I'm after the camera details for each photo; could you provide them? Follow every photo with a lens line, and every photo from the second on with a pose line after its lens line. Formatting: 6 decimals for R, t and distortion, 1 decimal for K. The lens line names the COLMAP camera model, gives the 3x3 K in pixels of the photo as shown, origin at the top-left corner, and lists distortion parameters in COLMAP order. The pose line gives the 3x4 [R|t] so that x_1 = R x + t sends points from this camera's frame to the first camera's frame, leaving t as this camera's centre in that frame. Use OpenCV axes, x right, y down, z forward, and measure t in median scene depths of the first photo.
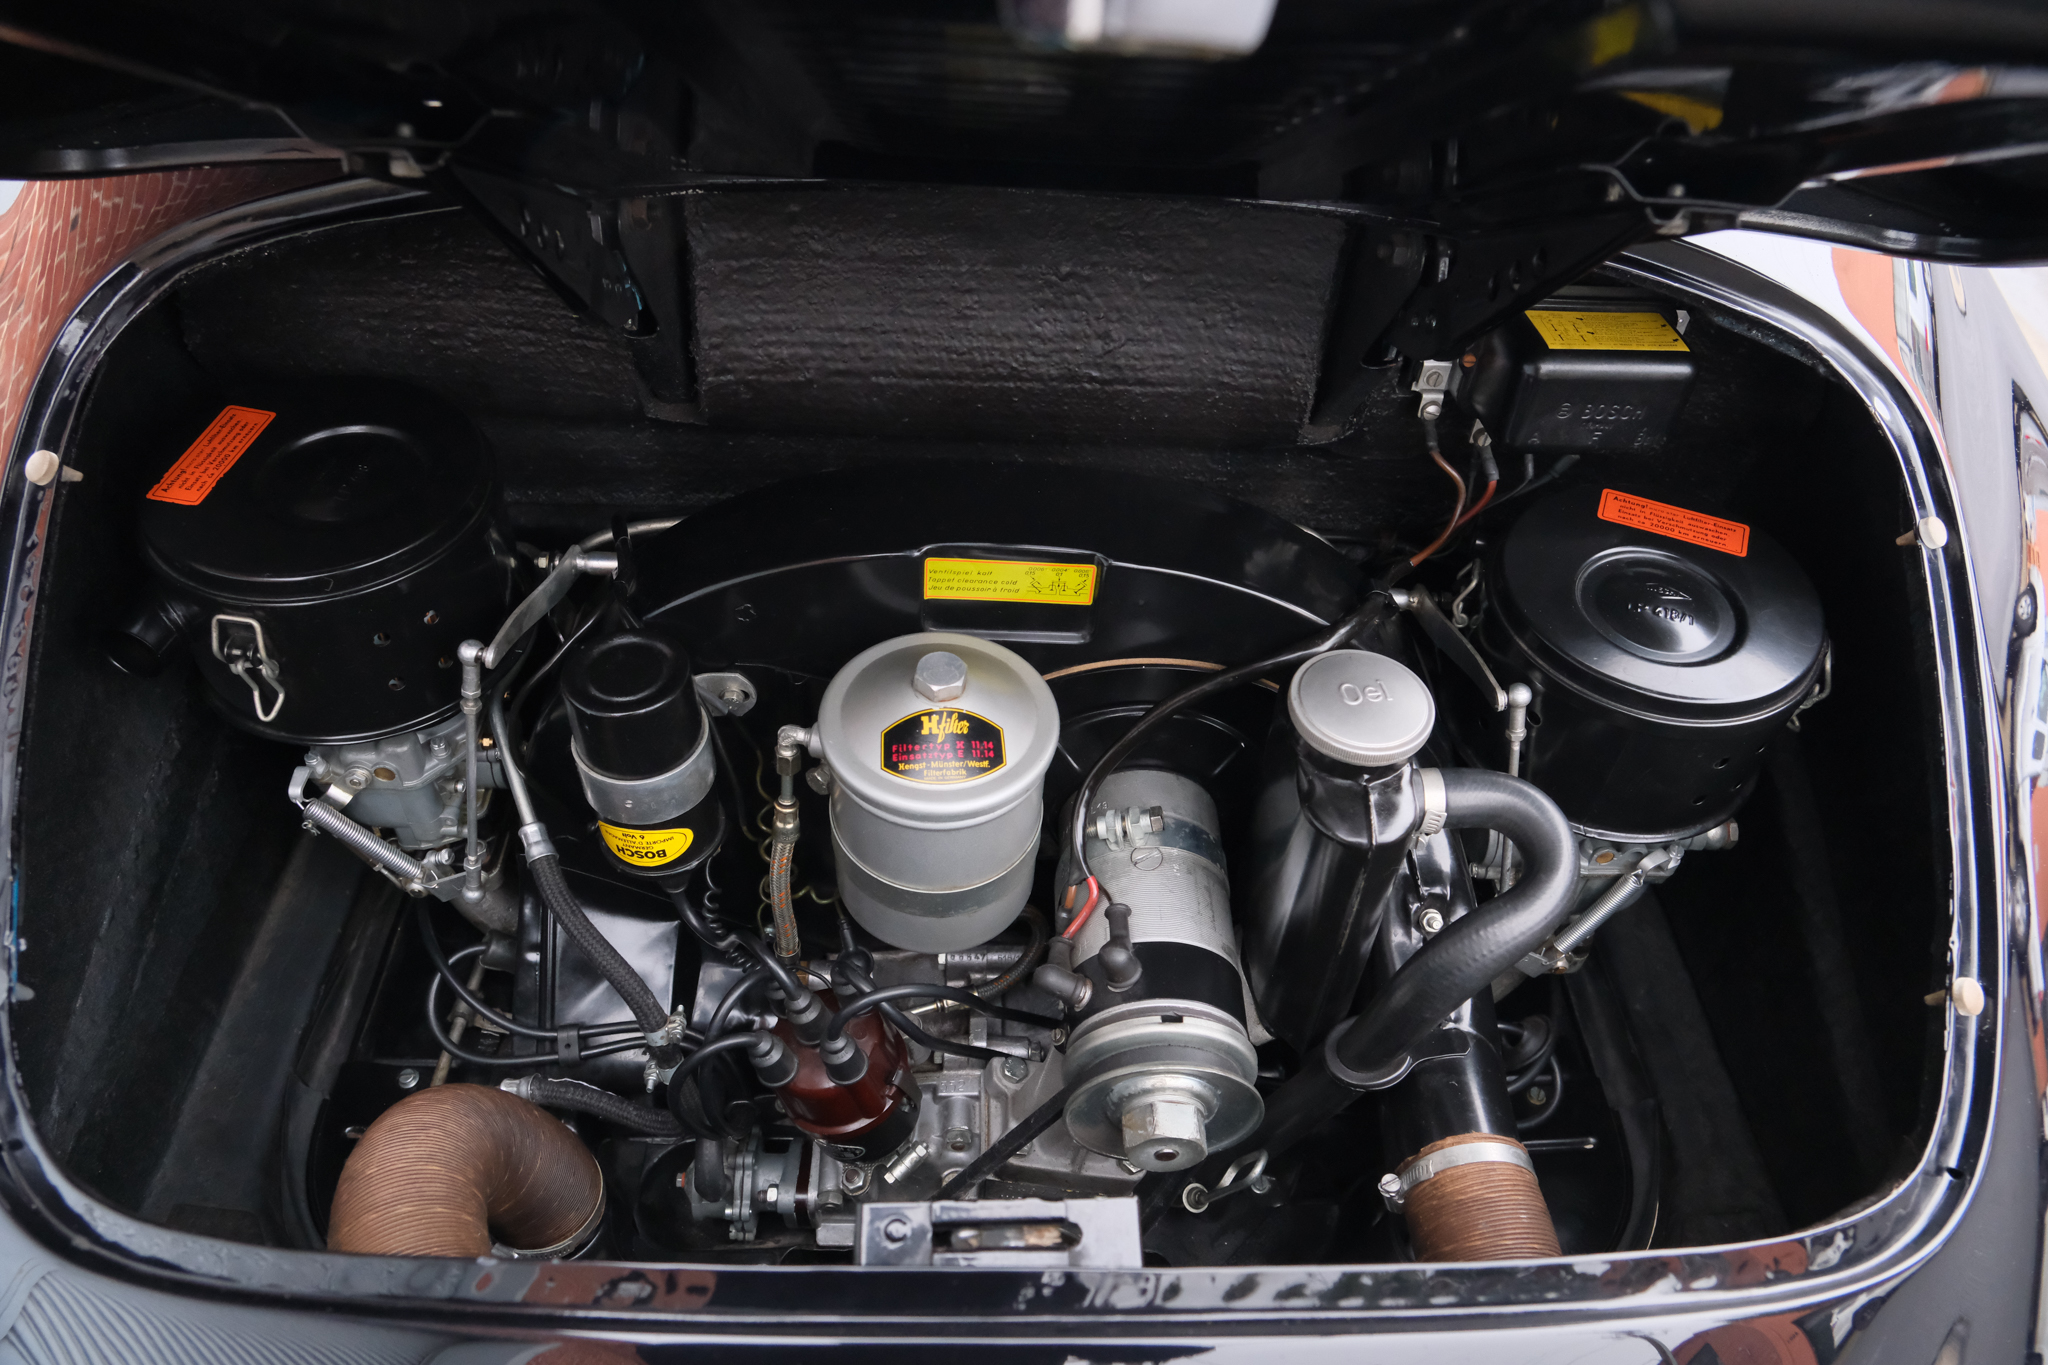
lens RADIAL K [[1402.8, 0, 1022.1], [0, 1402.8, 670.3], [0, 0, 1]] dist [-0.019248, -0.000689]
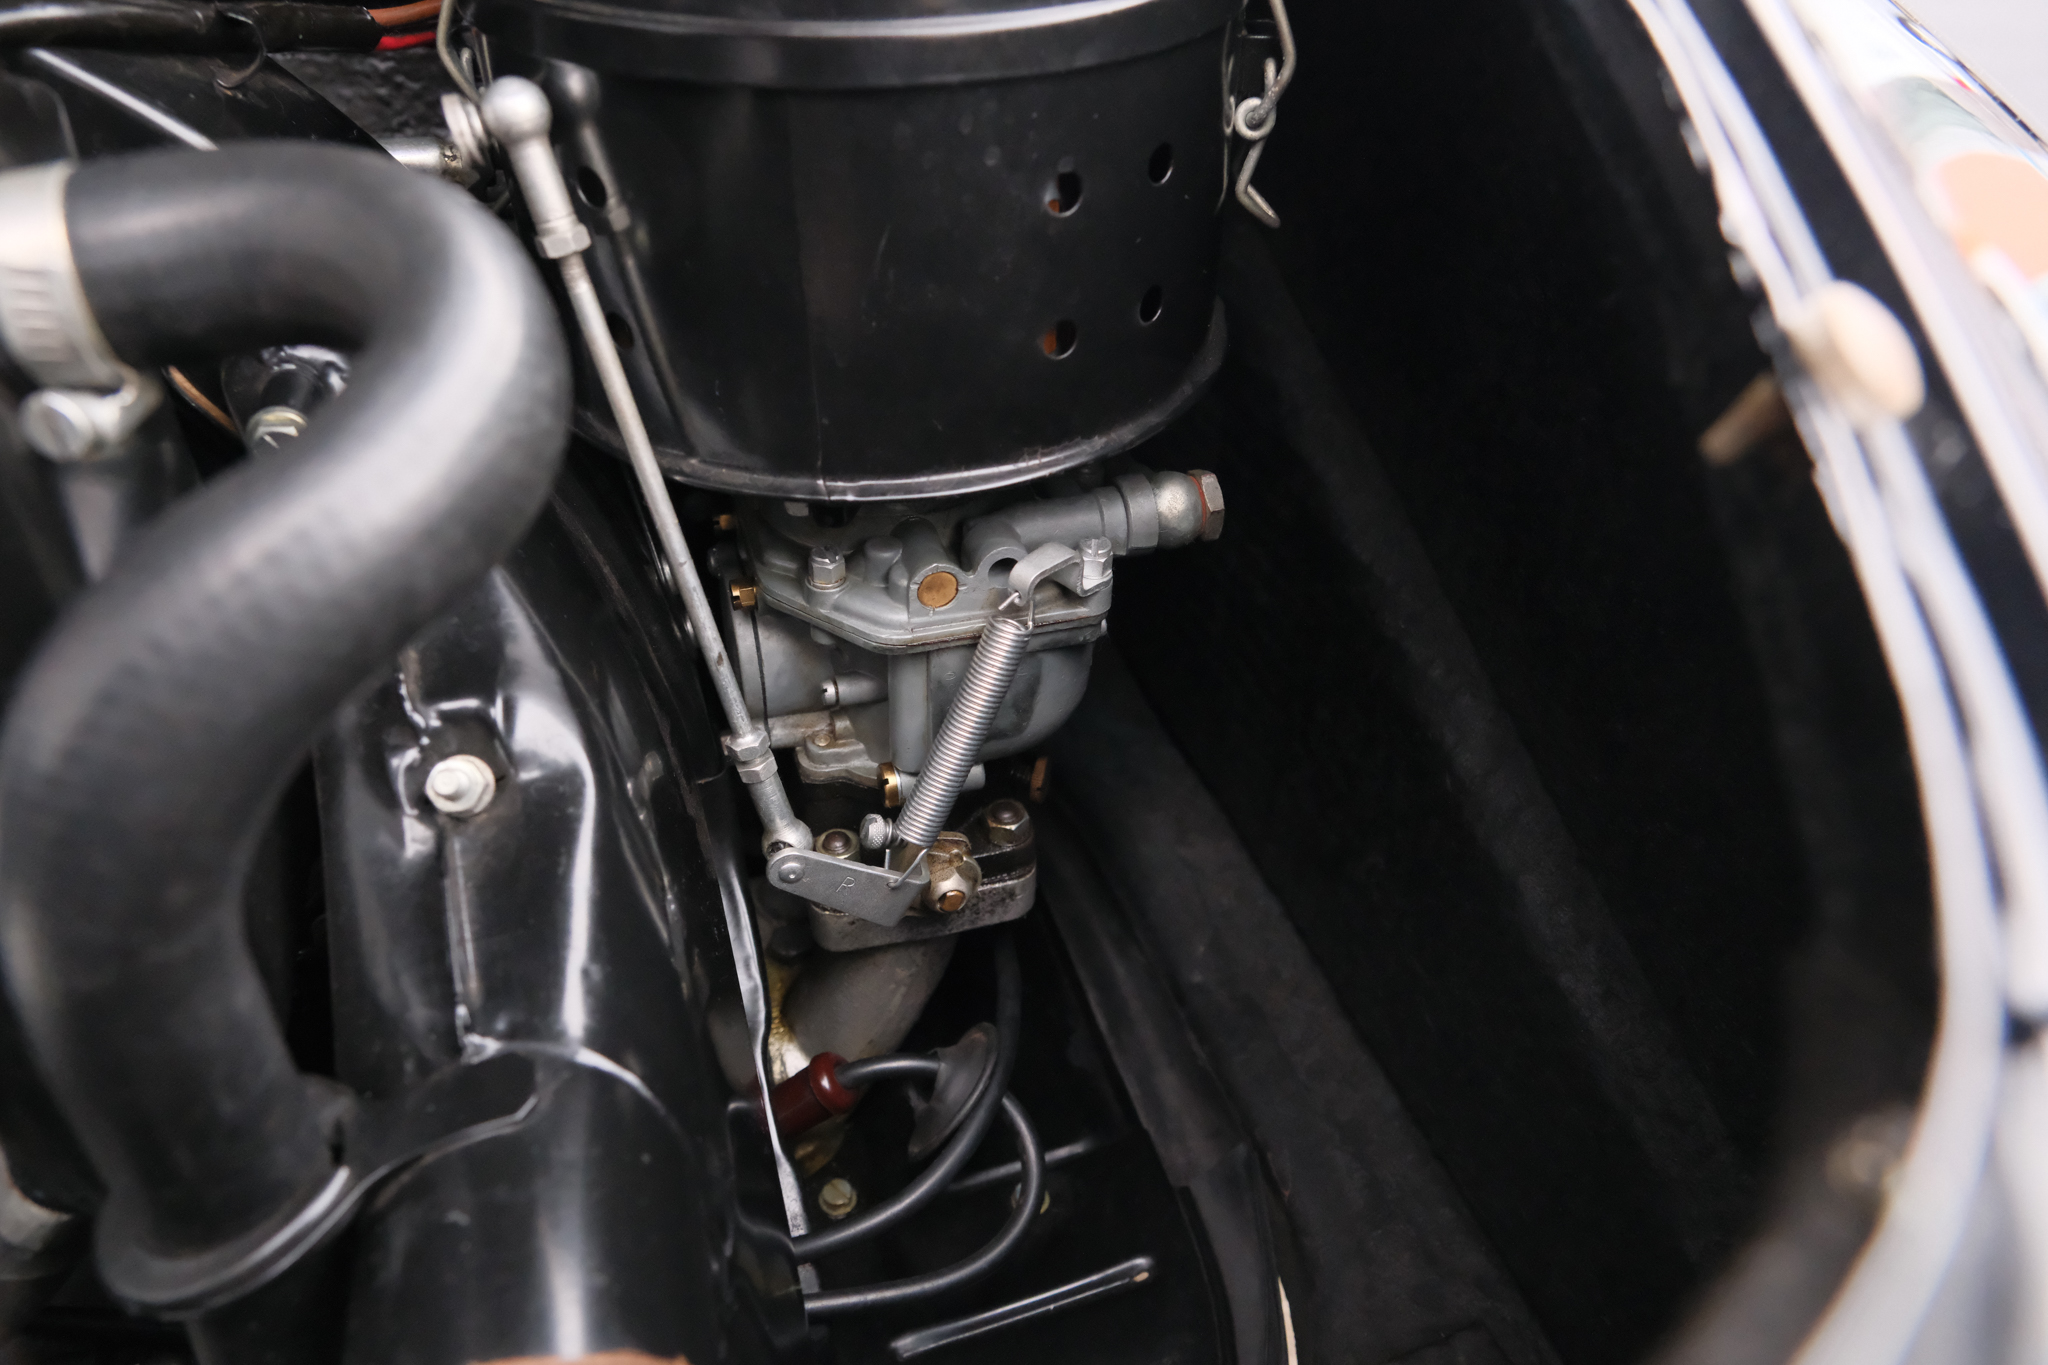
lens RADIAL K [[1402.8, 0, 1032.4], [0, 1402.8, 683.9], [0, 0, 1]] dist [-0.019248, -0.000689]
pose [[0.958328, -0.184567, 0.218041, 0.349957], [0.212060, 0.971037, -0.110082, 0.217965], [-0.191409, 0.151732, 0.969711, 0.589842]]
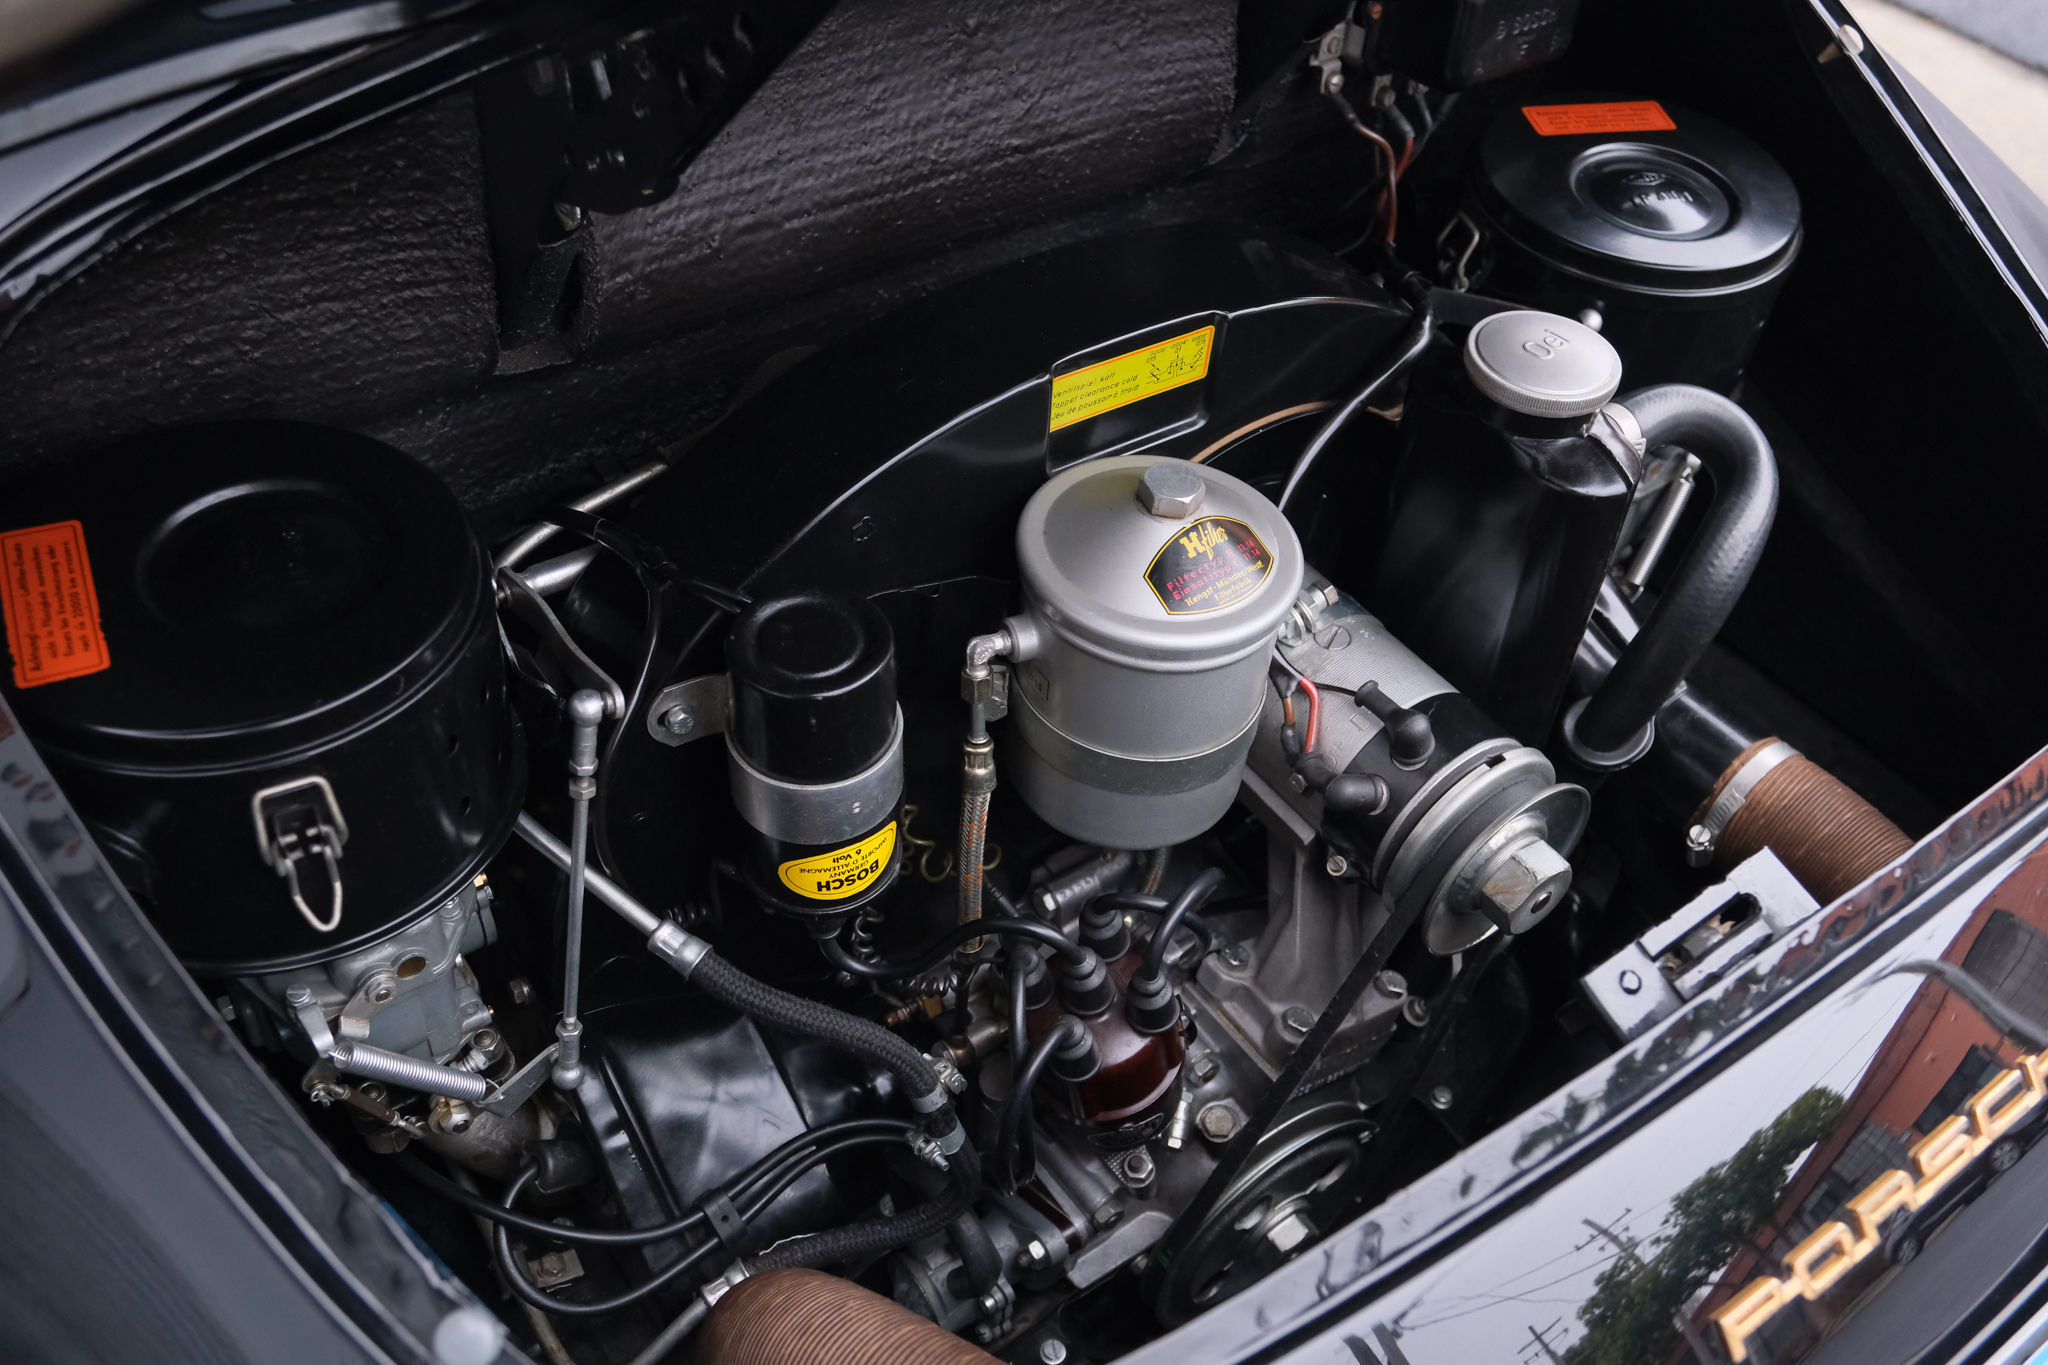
lens RADIAL K [[1816.0, 0, 1023.8], [0, 1816.0, 674.3], [0, 0, 1]] dist [-0.016933, -0.020376]
pose [[0.822775, -0.391011, 0.412494, -0.521996], [0.384396, 0.917415, 0.102905, -0.033781], [-0.418665, 0.073894, 0.905129, 0.057998]]
